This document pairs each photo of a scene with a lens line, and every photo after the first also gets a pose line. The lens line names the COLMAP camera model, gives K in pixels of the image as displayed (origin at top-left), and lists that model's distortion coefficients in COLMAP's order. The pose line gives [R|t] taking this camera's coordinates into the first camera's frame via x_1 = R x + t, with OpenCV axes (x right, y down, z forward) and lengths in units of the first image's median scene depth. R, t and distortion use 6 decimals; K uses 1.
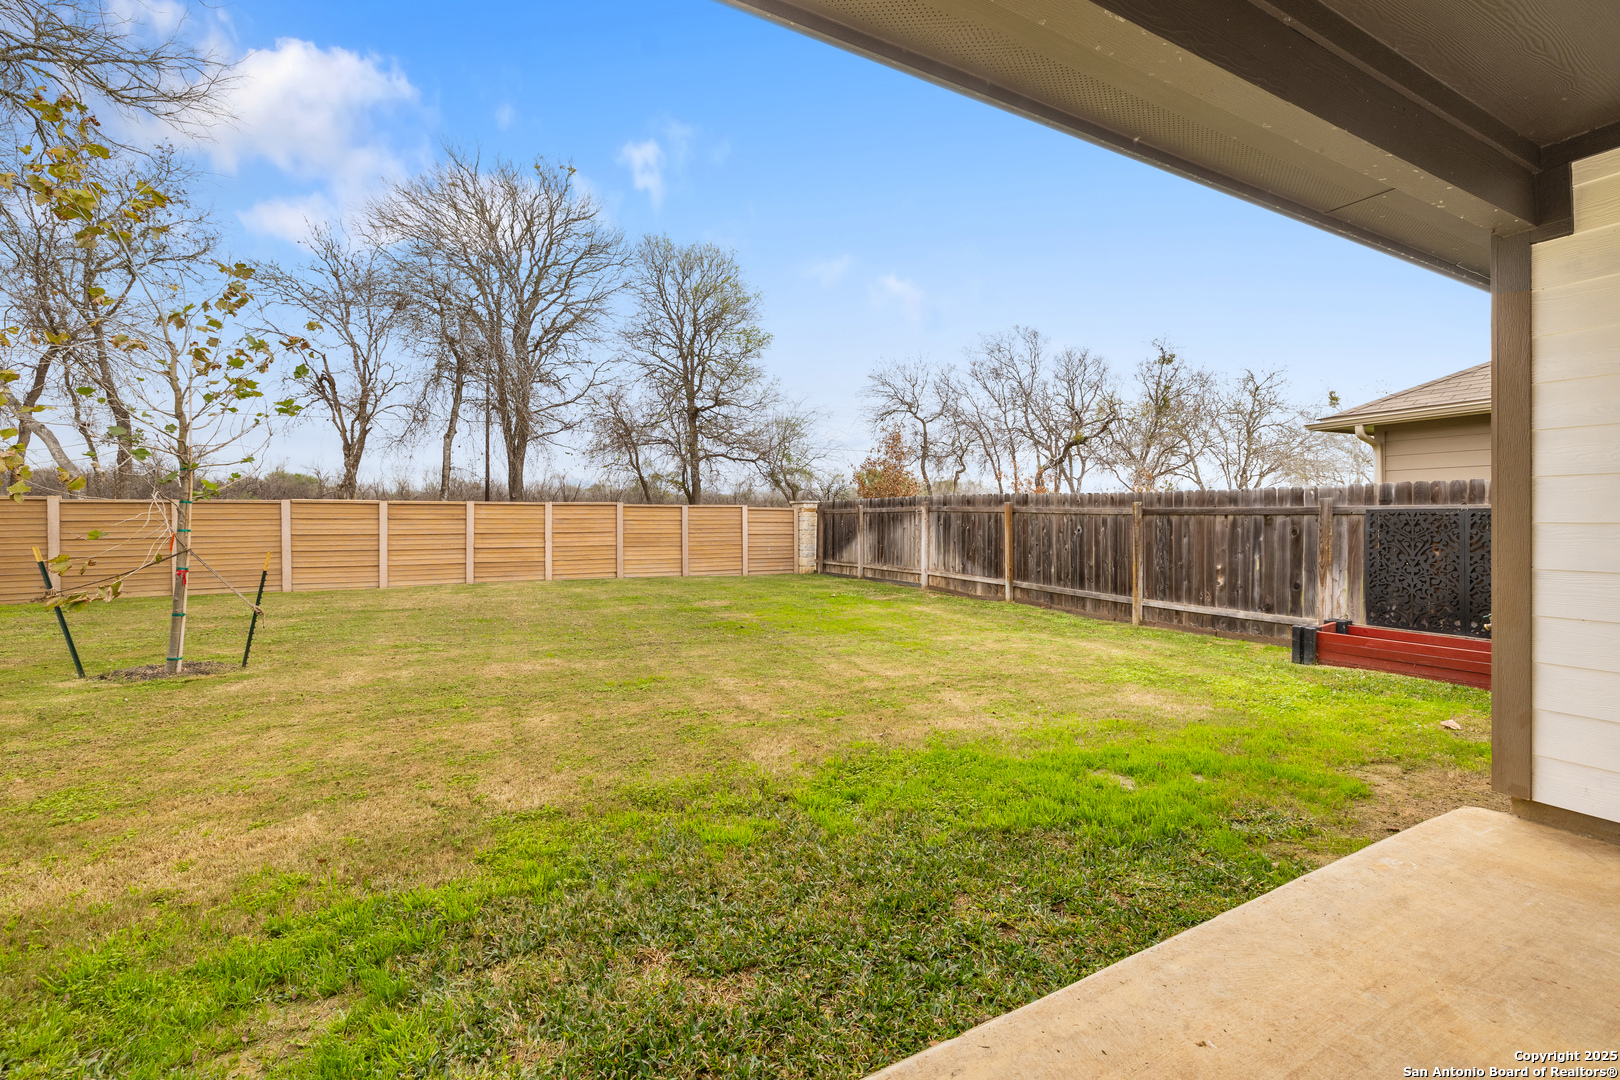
lens RADIAL K [[679.9, 0, 816.7], [0, 679.9, 535.5], [0, 0, 1]] dist [-0.001028, -0.000278]
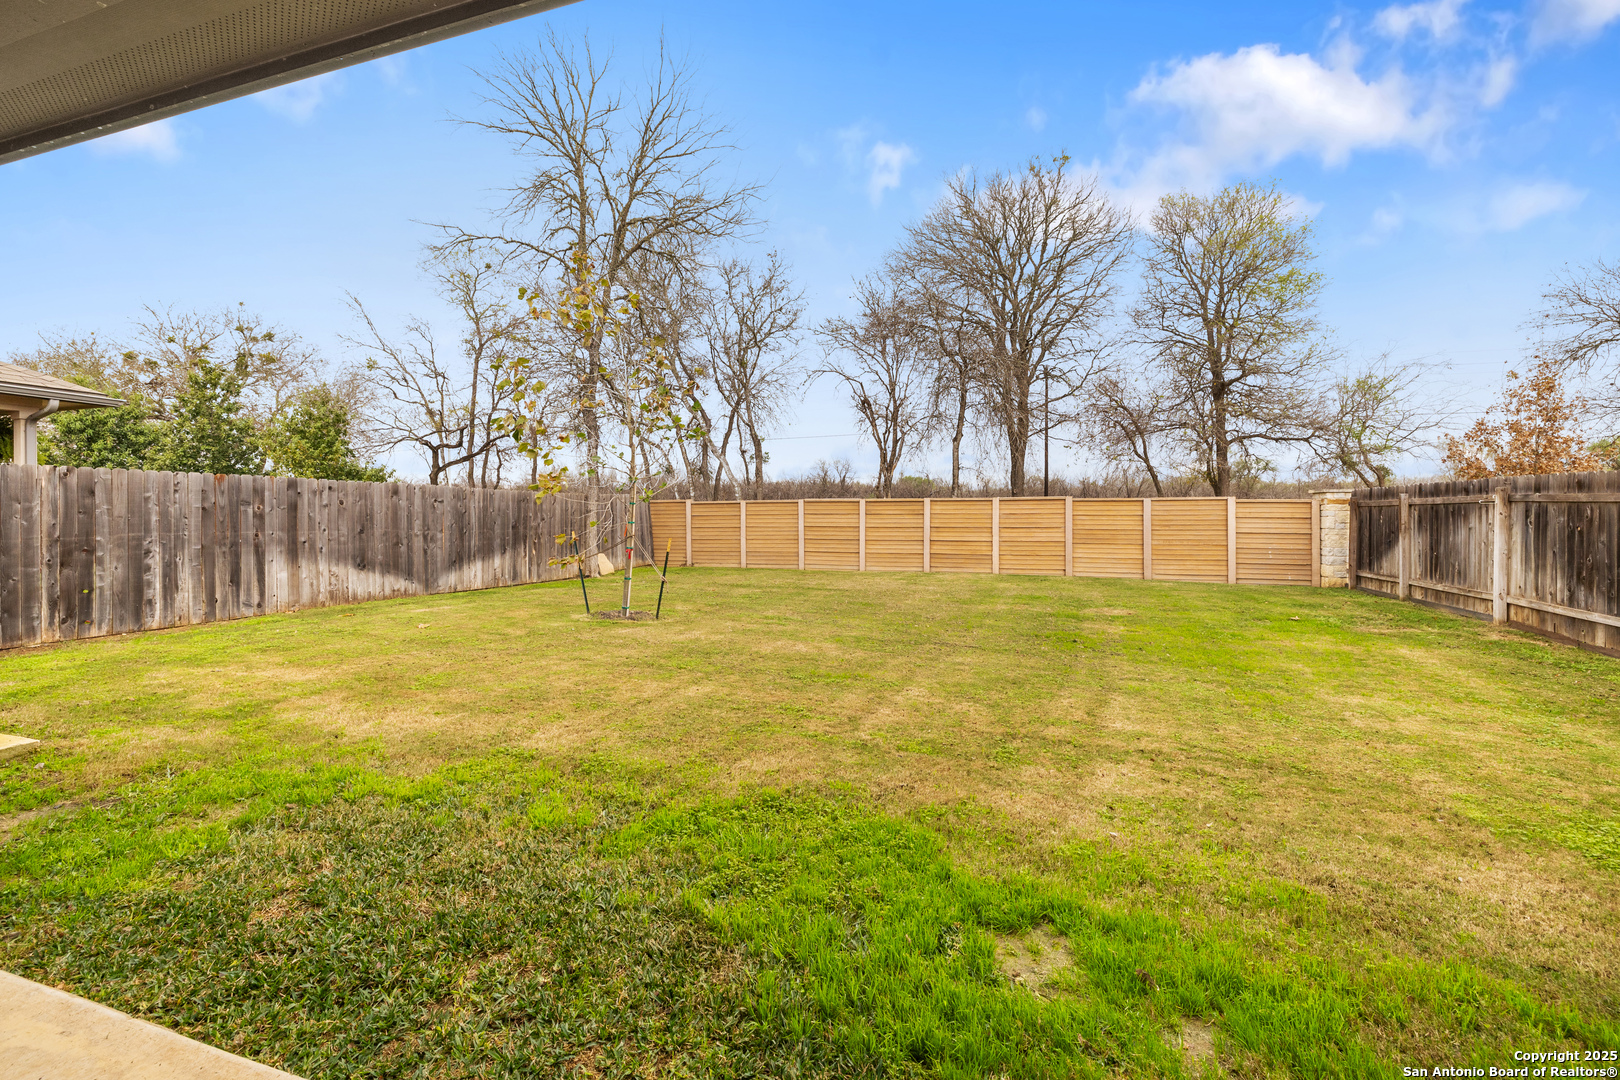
lens RADIAL K [[679.9, 0, 816.6], [0, 679.9, 526.0], [0, 0, 1]] dist [-0.001028, -0.000278]
pose [[0.689537, 0.012723, -0.724138, 0.173866], [-0.016912, 0.999856, 0.001464, -0.003215], [0.724053, 0.011238, 0.689653, 0.108070]]
